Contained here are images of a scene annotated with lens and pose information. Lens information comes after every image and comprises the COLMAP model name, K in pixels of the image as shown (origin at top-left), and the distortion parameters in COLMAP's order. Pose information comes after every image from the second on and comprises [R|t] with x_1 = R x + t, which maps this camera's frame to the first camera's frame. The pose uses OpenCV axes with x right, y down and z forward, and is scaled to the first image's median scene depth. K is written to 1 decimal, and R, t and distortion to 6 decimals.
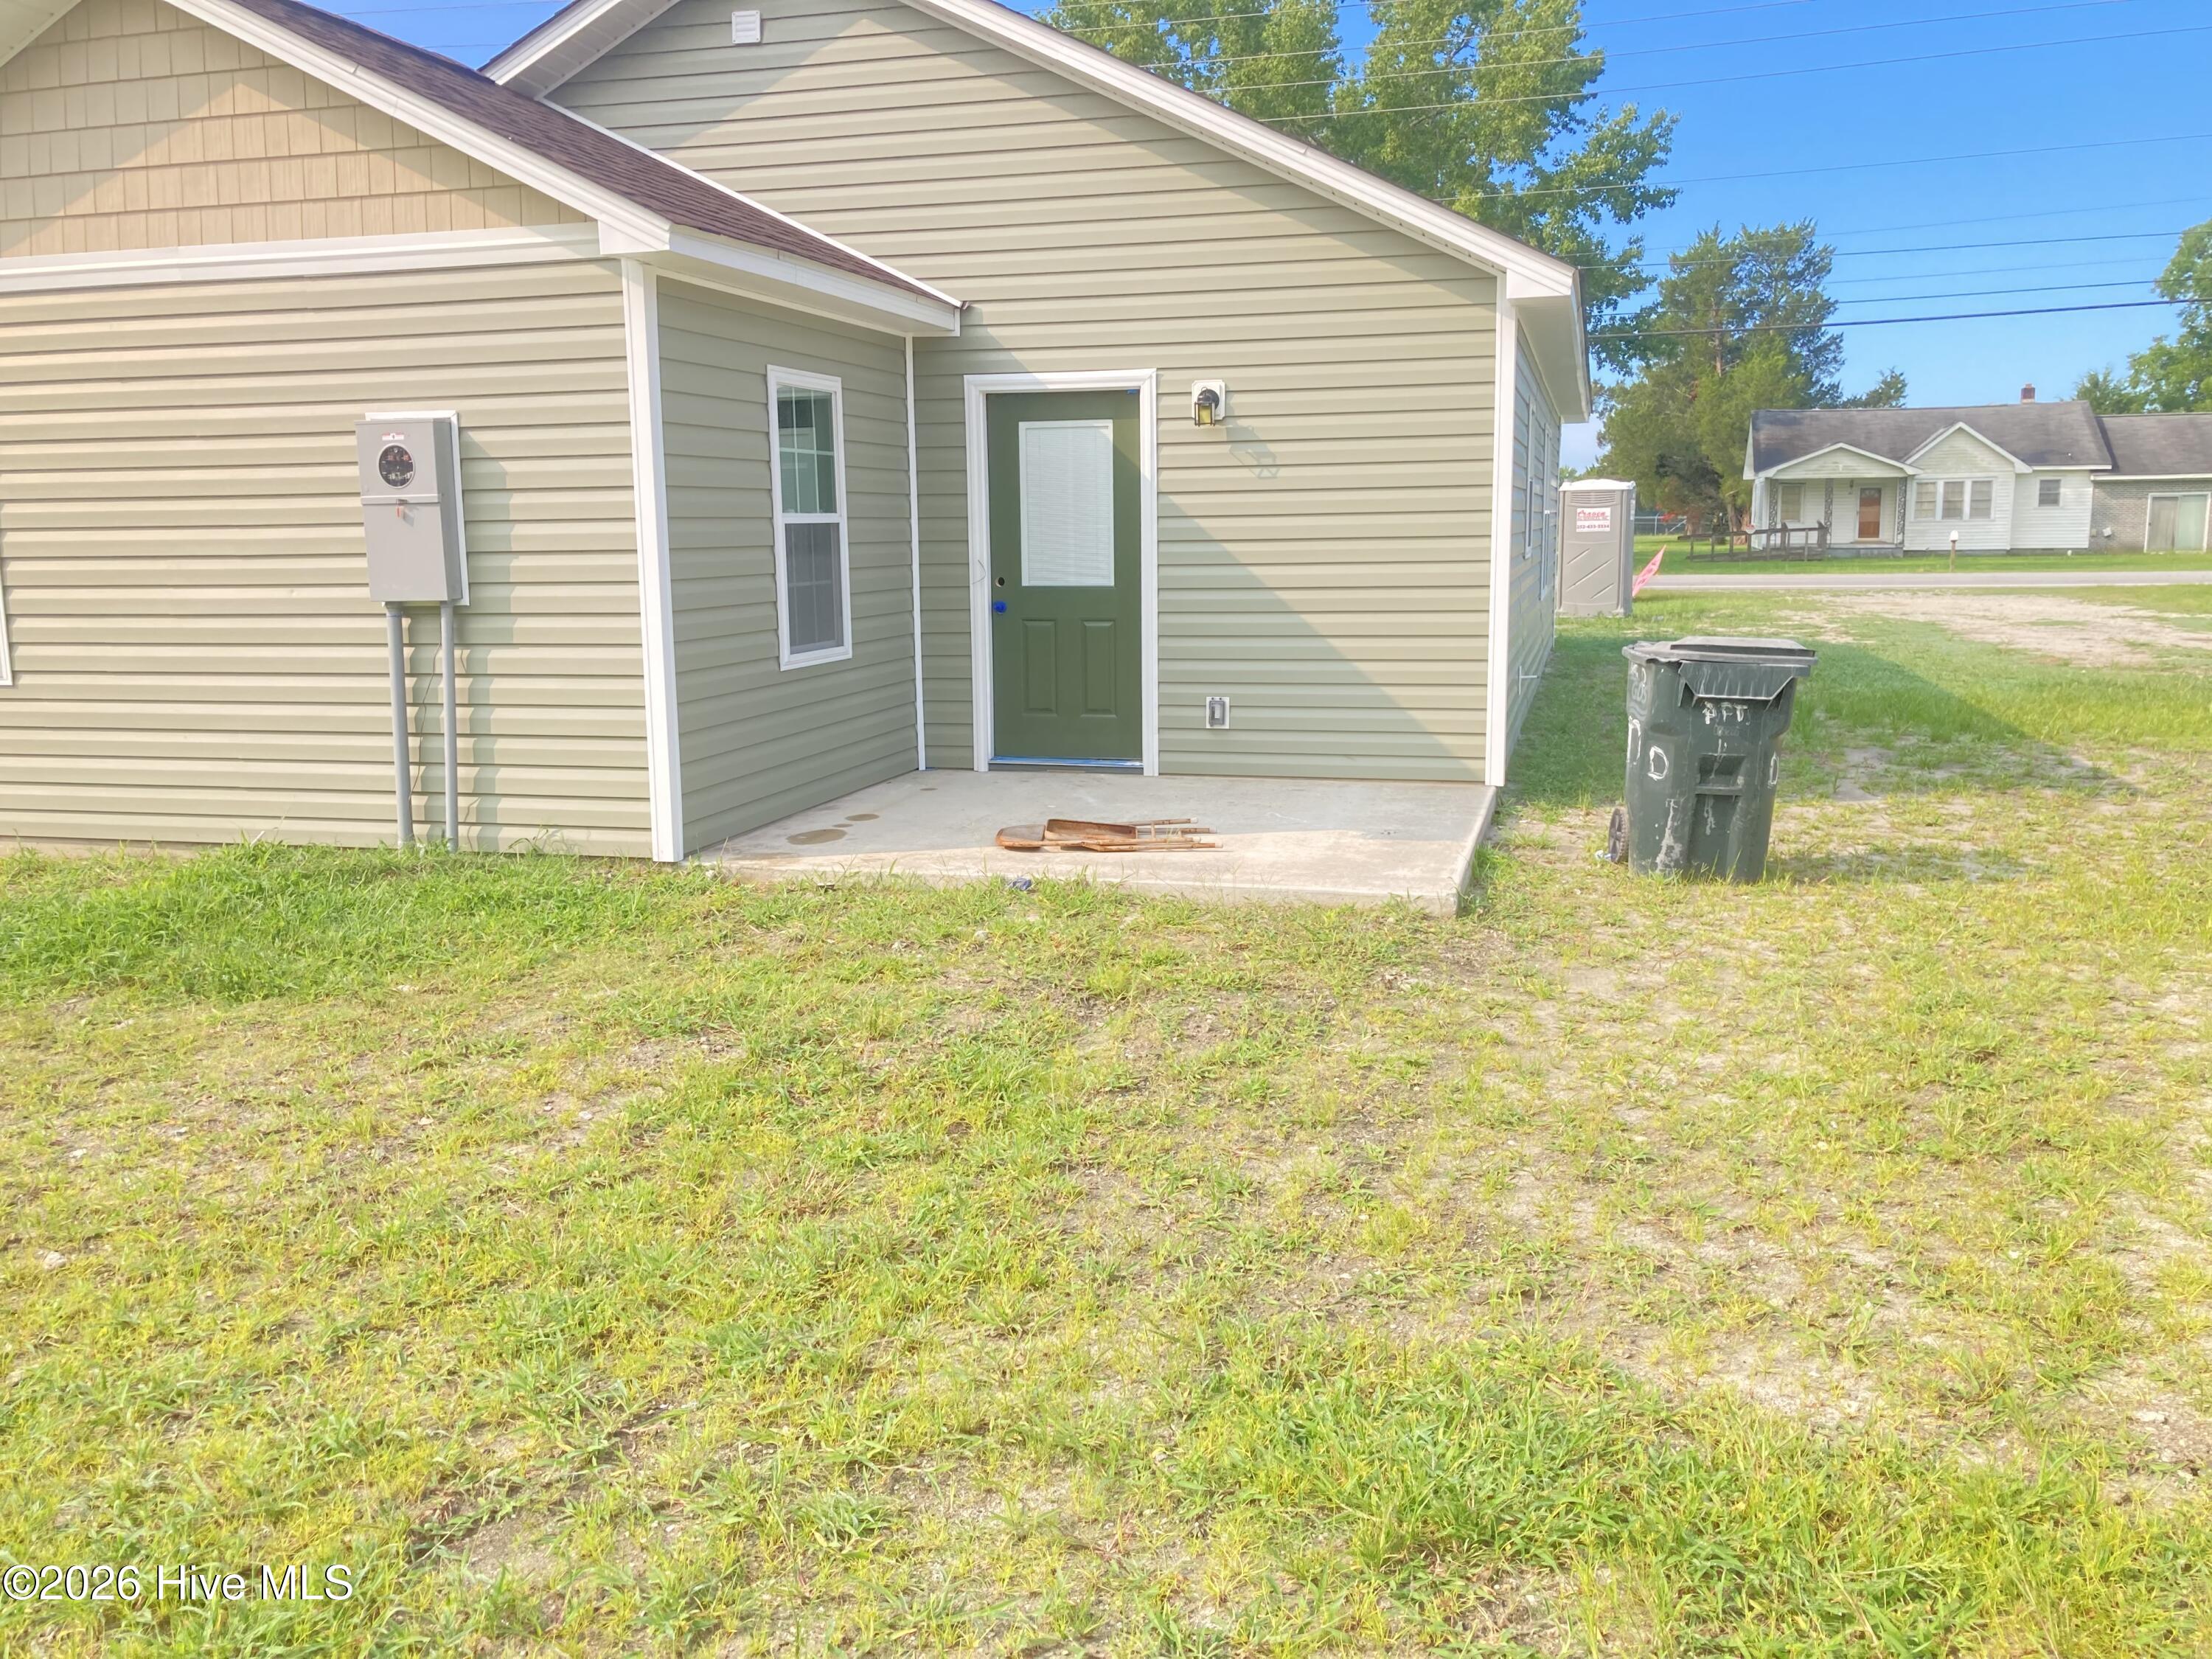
lens RADIAL K [[1806.4, 0, 1103.4], [0, 1806.4, 819.1], [0, 0, 1]] dist [0.039656, -0.046183]
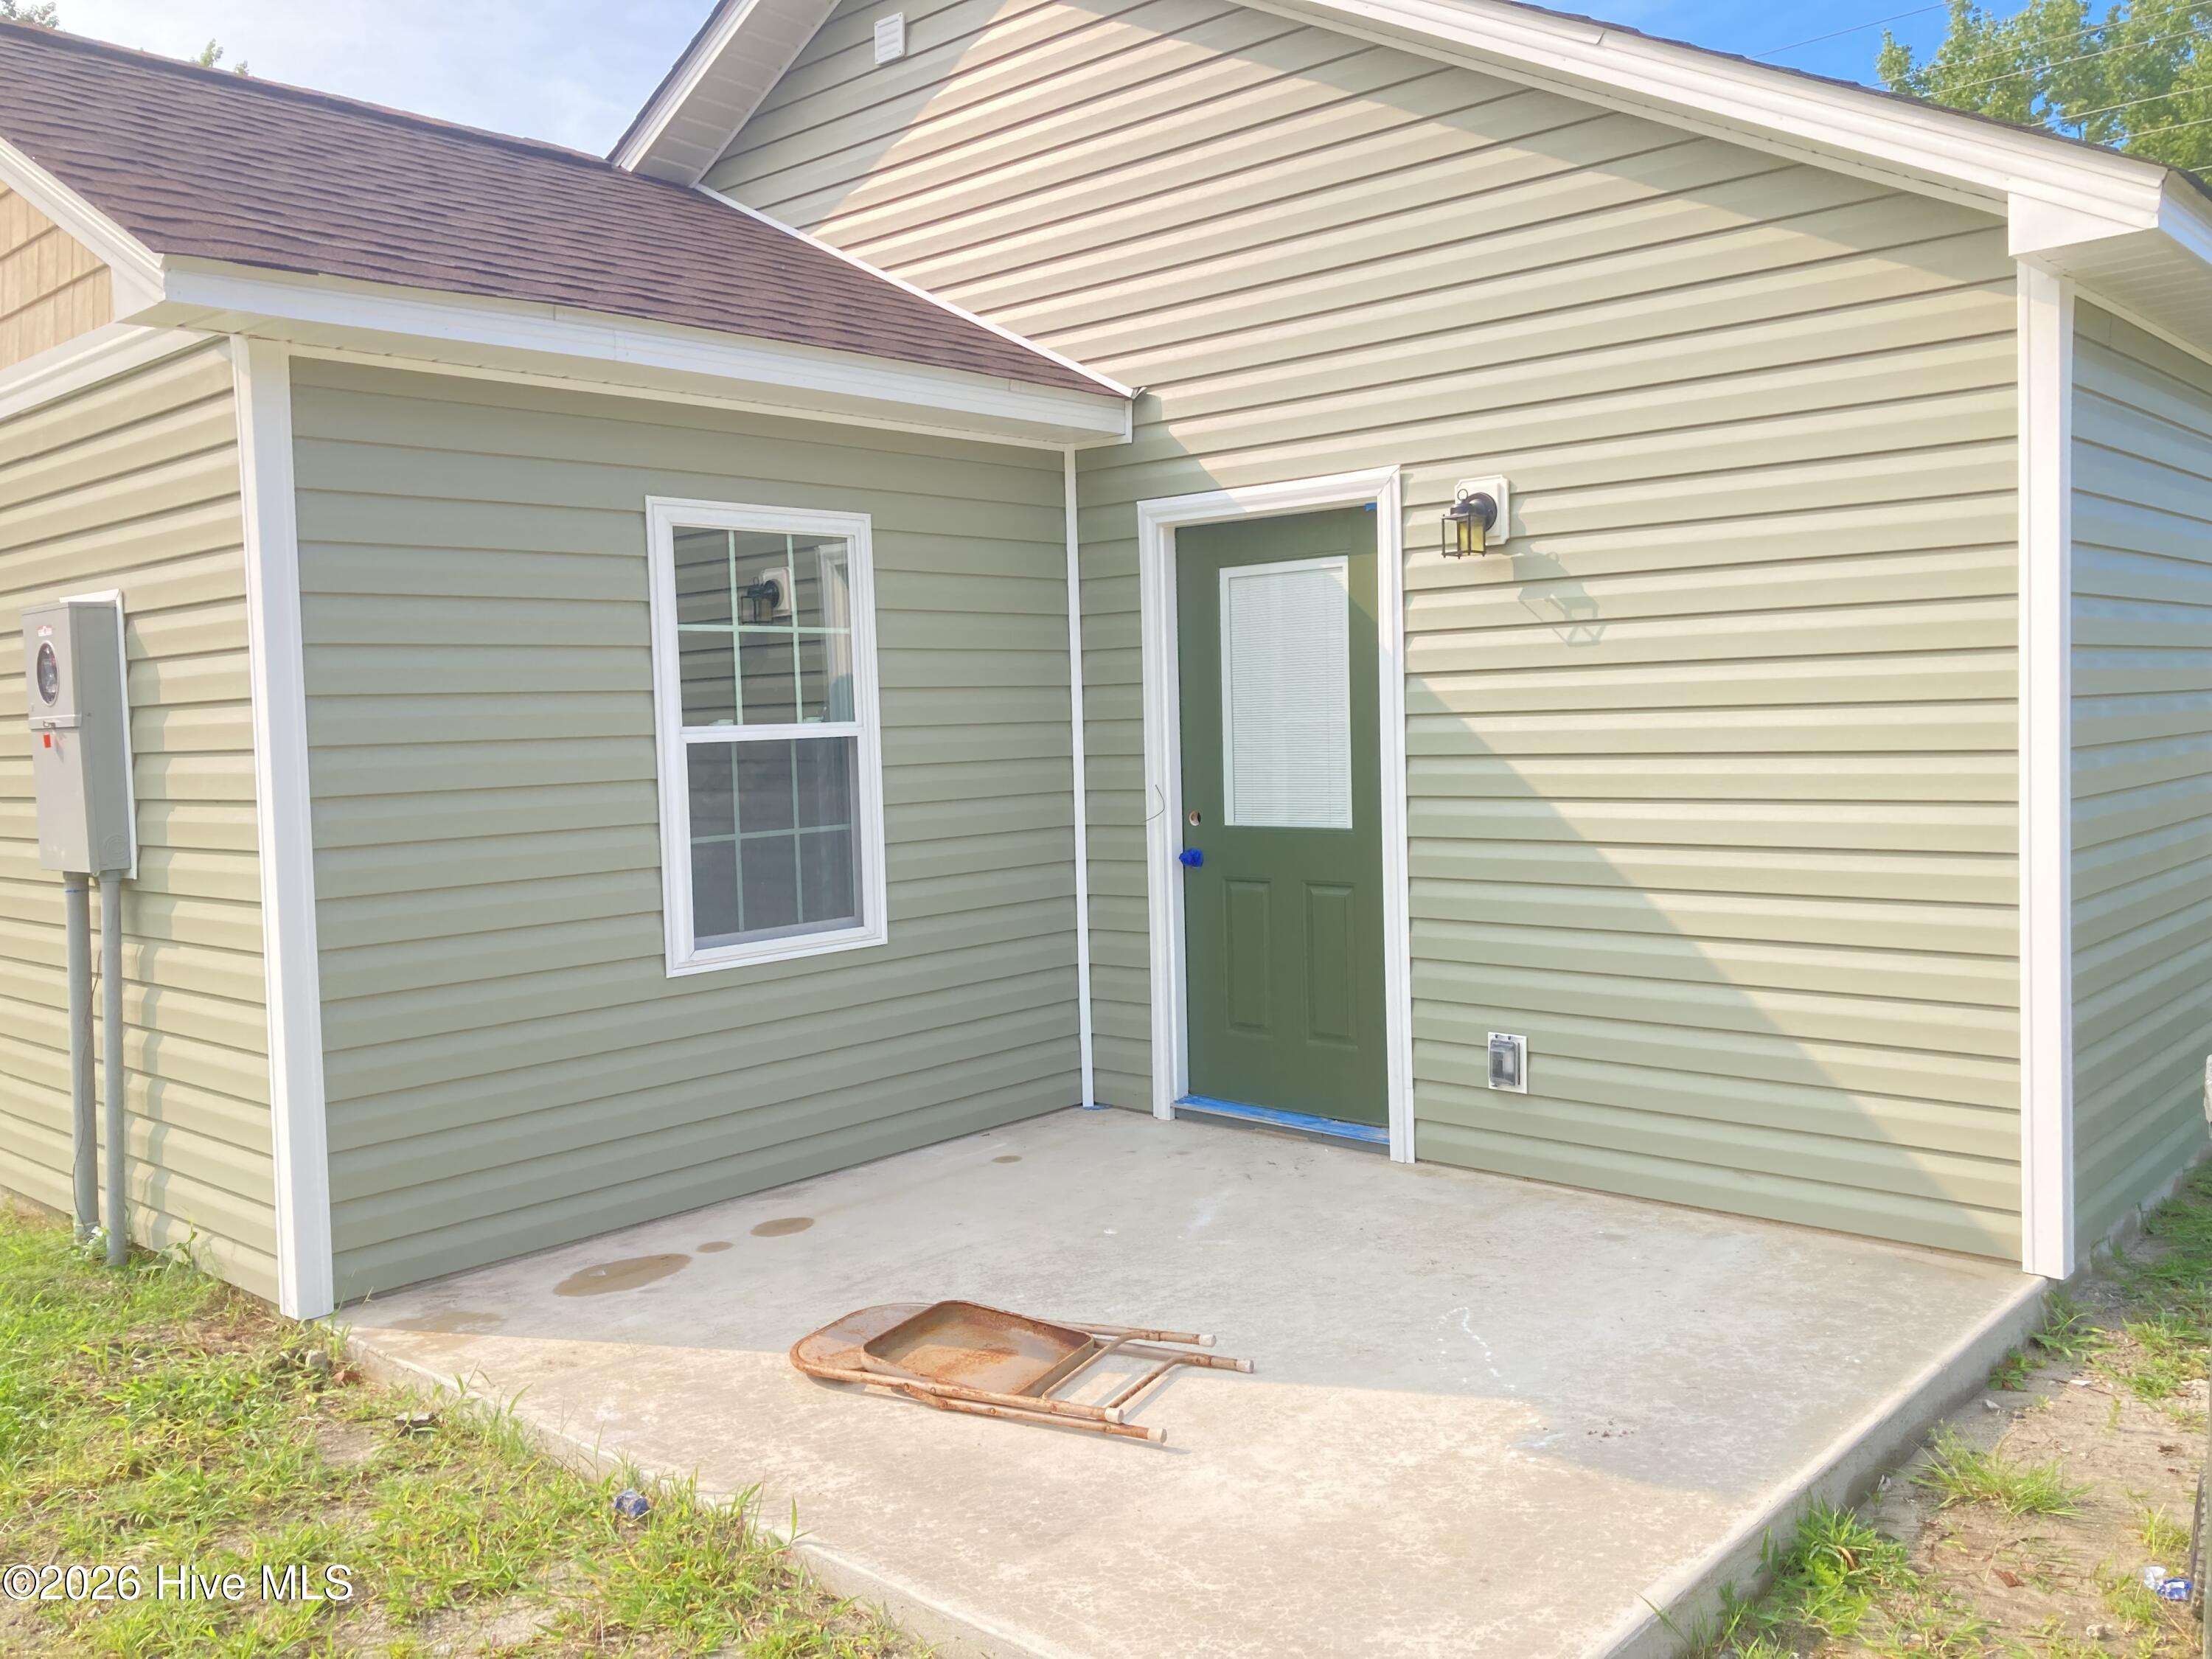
lens RADIAL K [[1806.4, 0, 1089.7], [0, 1806.4, 828.0], [0, 0, 1]] dist [0.039656, -0.046183]
pose [[0.888126, 0.016931, -0.459288, 0.211025], [-0.056797, 0.995704, -0.073125, -0.085230], [0.456077, 0.091031, 0.885272, 0.453470]]
